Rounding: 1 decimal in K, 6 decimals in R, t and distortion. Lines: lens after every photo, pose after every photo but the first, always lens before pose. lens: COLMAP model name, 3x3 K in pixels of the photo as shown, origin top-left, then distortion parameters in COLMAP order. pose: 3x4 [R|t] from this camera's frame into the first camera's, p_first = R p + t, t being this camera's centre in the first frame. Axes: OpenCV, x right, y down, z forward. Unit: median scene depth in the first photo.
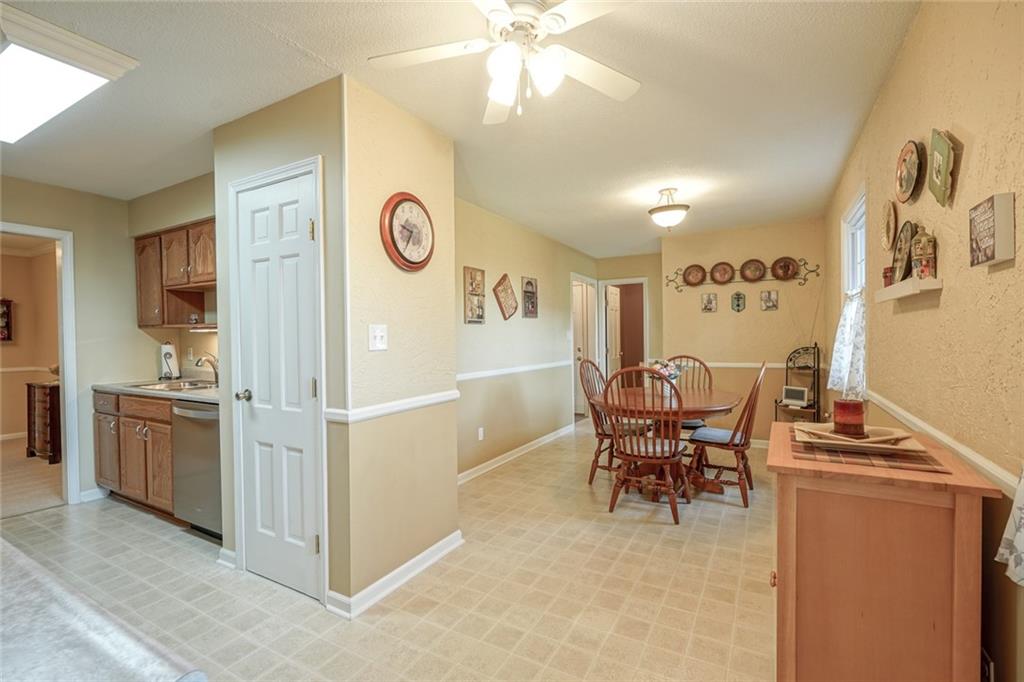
lens RADIAL K [[459.1, 0, 512.0], [0, 459.1, 341.0], [0, 0, 1]] dist [-0.000049, -0.000027]
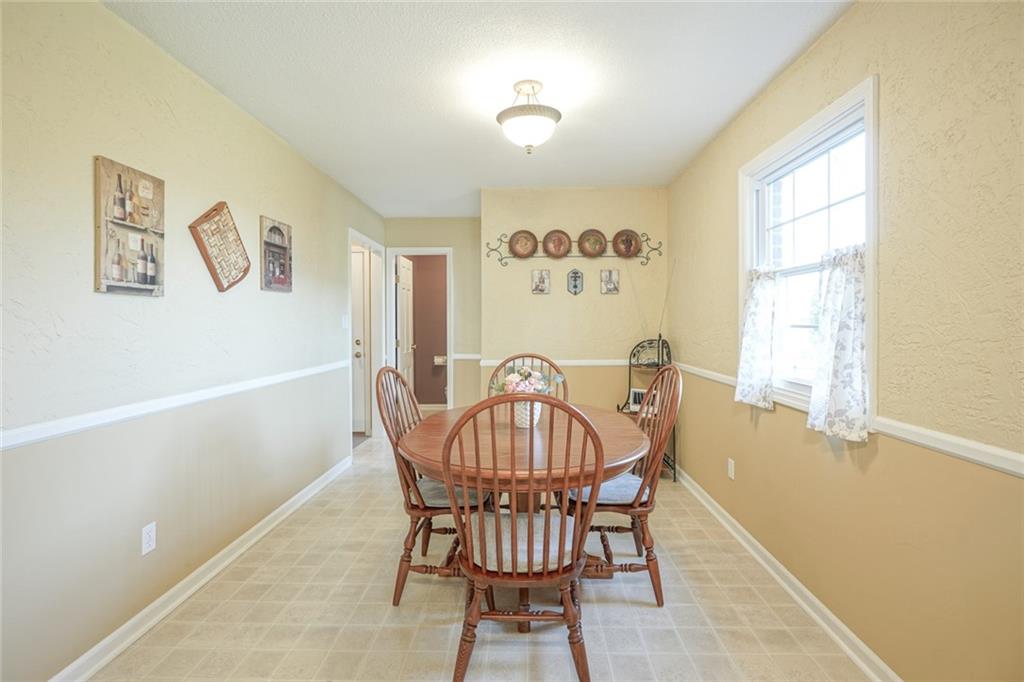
lens RADIAL K [[461.5, 0, 512.9], [0, 461.5, 324.7], [0, 0, 1]] dist [-0.000944, -0.000298]
pose [[0.880779, 0.008023, 0.473459, 0.028467], [-0.004403, 0.999952, -0.008753, -0.005286], [-0.473507, 0.005625, 0.880772, 0.381129]]
